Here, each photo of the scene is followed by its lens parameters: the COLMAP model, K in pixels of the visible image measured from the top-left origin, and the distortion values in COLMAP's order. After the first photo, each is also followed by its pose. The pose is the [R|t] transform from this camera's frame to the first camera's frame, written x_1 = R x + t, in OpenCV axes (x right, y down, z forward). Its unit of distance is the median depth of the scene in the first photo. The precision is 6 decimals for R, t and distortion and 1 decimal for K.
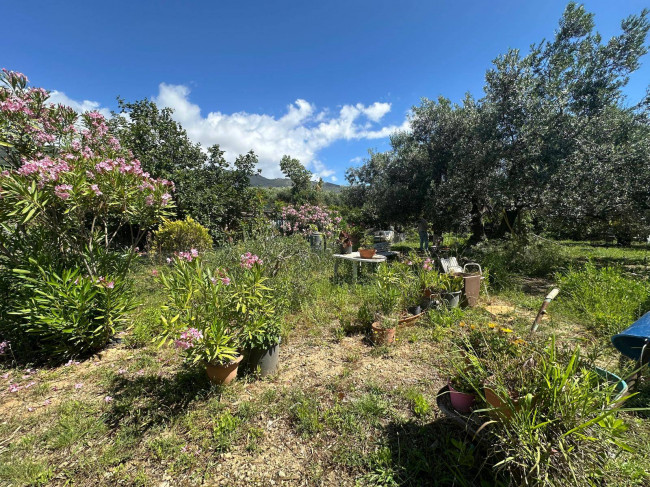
lens RADIAL K [[252.4, 0, 325.2], [0, 252.4, 239.8], [0, 0, 1]] dist [0.000422, -0.000056]
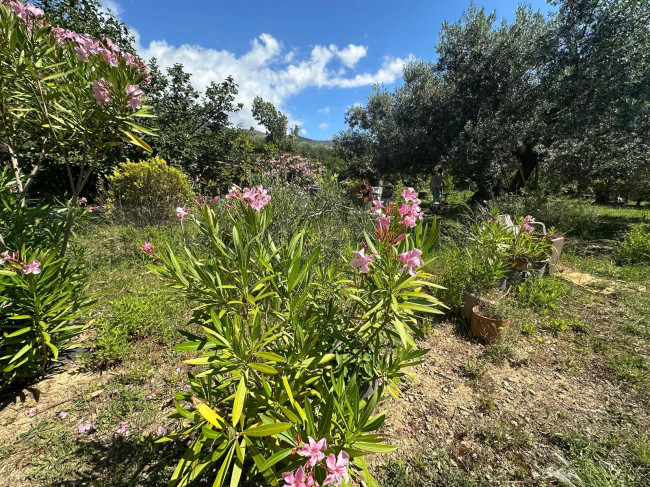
lens RADIAL K [[252.4, 0, 325.2], [0, 252.4, 239.8], [0, 0, 1]] dist [0.000422, -0.000056]
pose [[0.993189, -0.010244, 0.116065, -0.089436], [-0.009179, 0.986153, 0.165581, 0.009413], [-0.116154, -0.165518, 0.979343, 0.121224]]
